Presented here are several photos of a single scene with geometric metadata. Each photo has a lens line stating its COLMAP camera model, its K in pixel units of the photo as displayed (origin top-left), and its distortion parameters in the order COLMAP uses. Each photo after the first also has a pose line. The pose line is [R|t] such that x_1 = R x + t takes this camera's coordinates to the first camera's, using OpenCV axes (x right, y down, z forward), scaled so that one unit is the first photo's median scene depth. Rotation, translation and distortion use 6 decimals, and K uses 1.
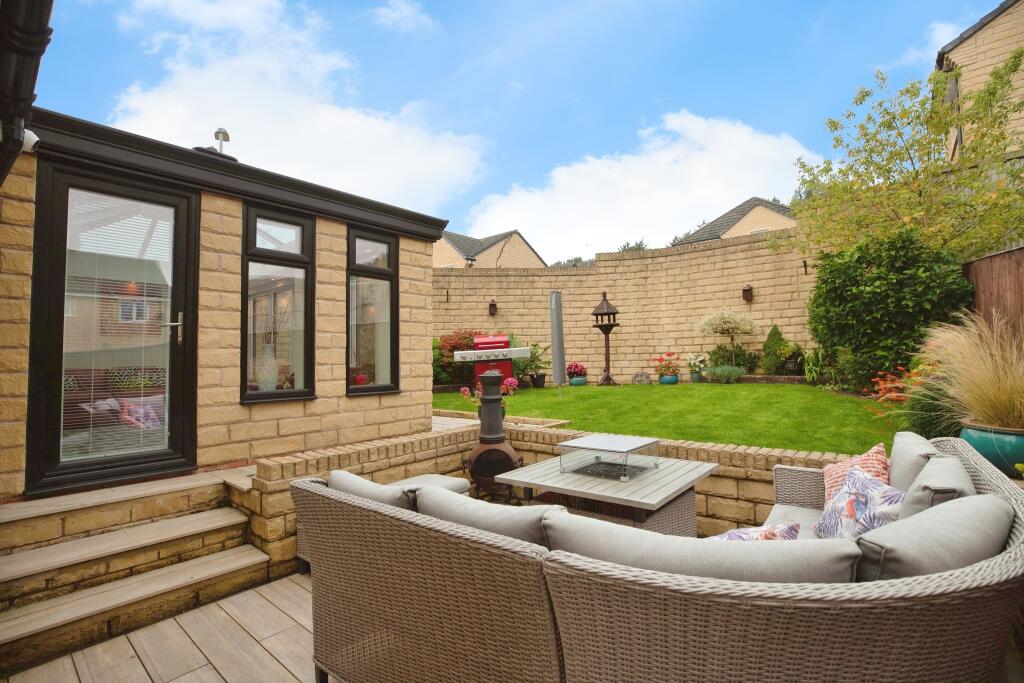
lens RADIAL K [[473.6, 0, 512.0], [0, 473.6, 341.5], [0, 0, 1]] dist [-0.001328, -0.000069]
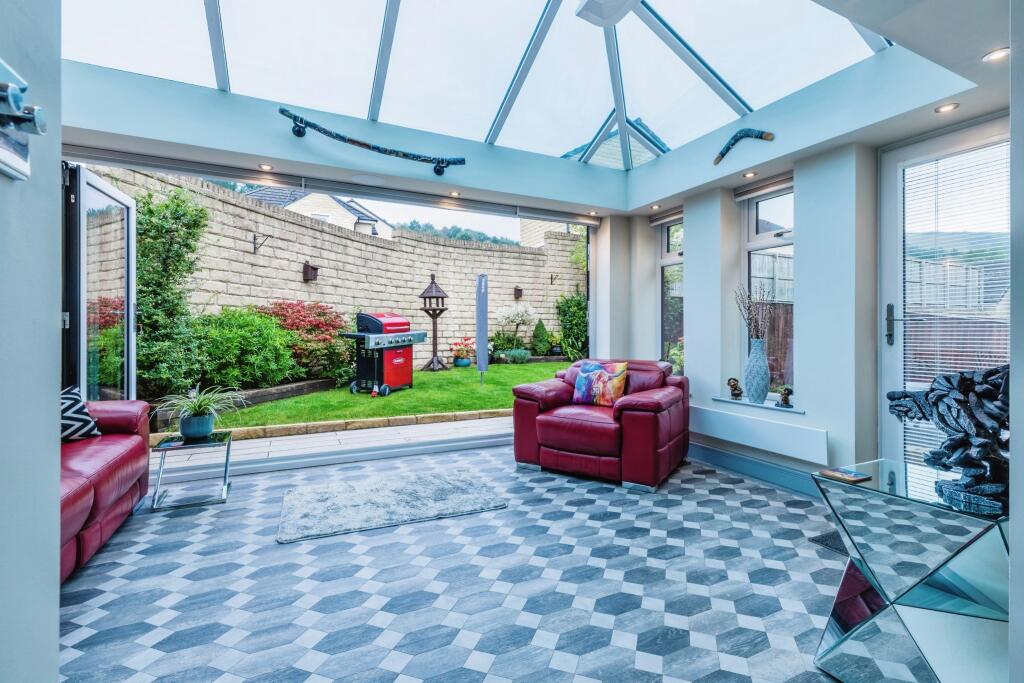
lens RADIAL K [[463.7, 0, 512.0], [0, 463.7, 341.5], [0, 0, 1]] dist [0.001650, 0.000295]
pose [[0.406178, 0.001105, 0.913793, -0.612117], [-0.043668, 0.998880, 0.018202, 0.008338], [-0.912750, -0.047297, 0.405772, 0.469216]]
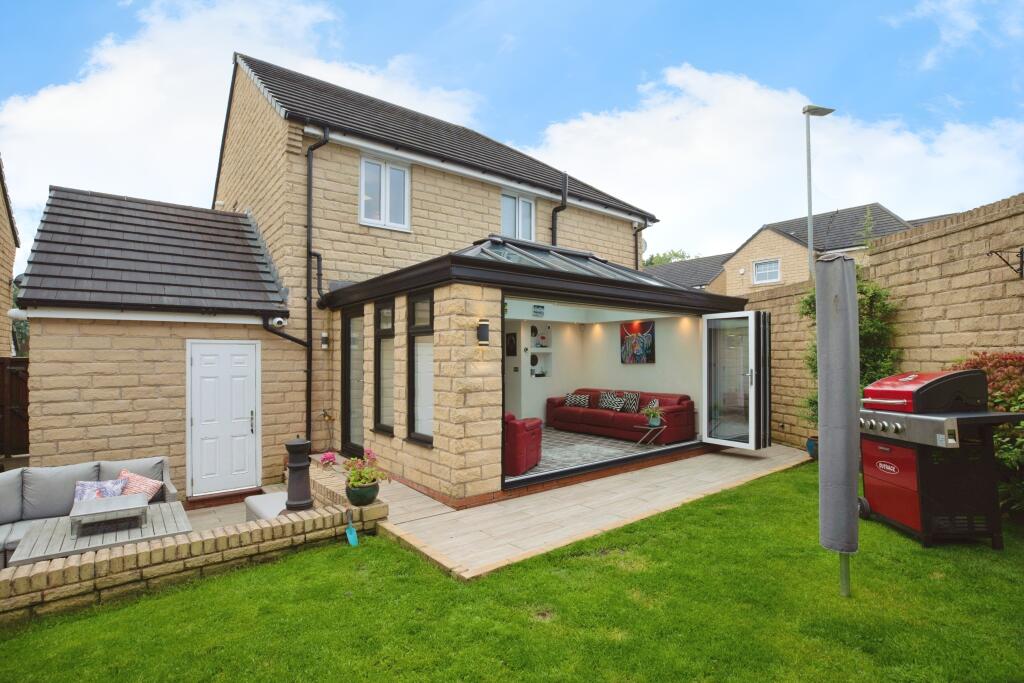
lens RADIAL K [[487.7, 0, 512.0], [0, 487.7, 341.5], [0, 0, 1]] dist [-0.038859, 0.010017]
pose [[-0.193334, -0.011728, -0.981063, 0.377278], [0.045347, 0.998753, -0.020876, -0.044651], [0.980085, -0.048524, -0.192561, 0.705335]]
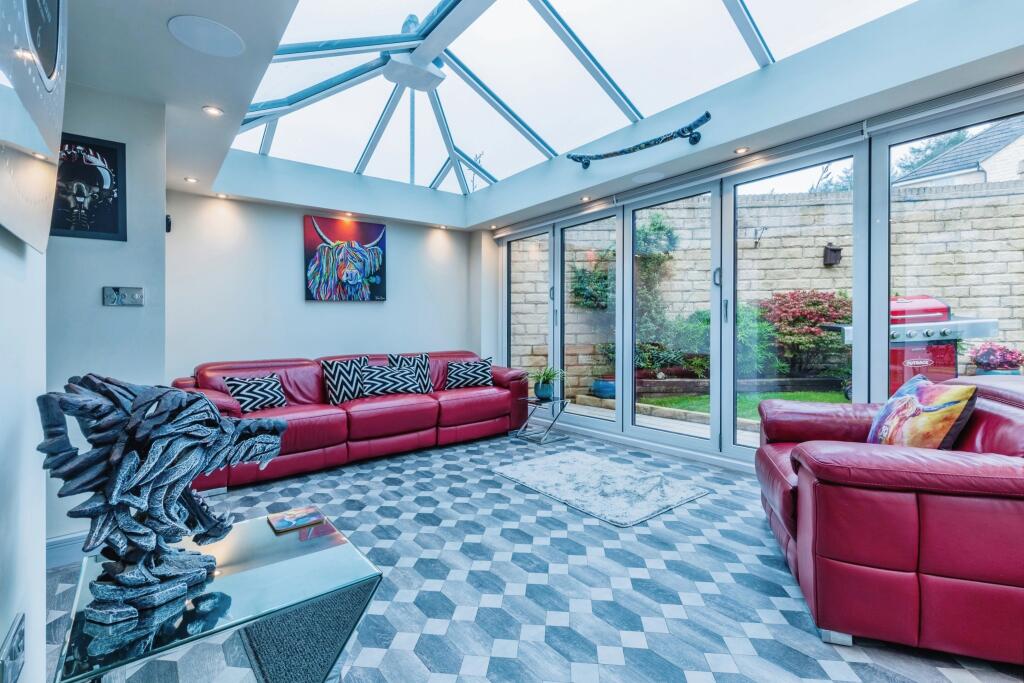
lens RADIAL K [[460.1, 0, 506.7], [0, 460.1, 331.3], [0, 0, 1]] dist [0.000349, 0.000035]
pose [[0.979152, 0.004949, -0.203069, -0.370627], [0.004460, 0.998938, 0.045854, -0.000255], [0.203081, -0.045804, 0.978090, 0.339702]]
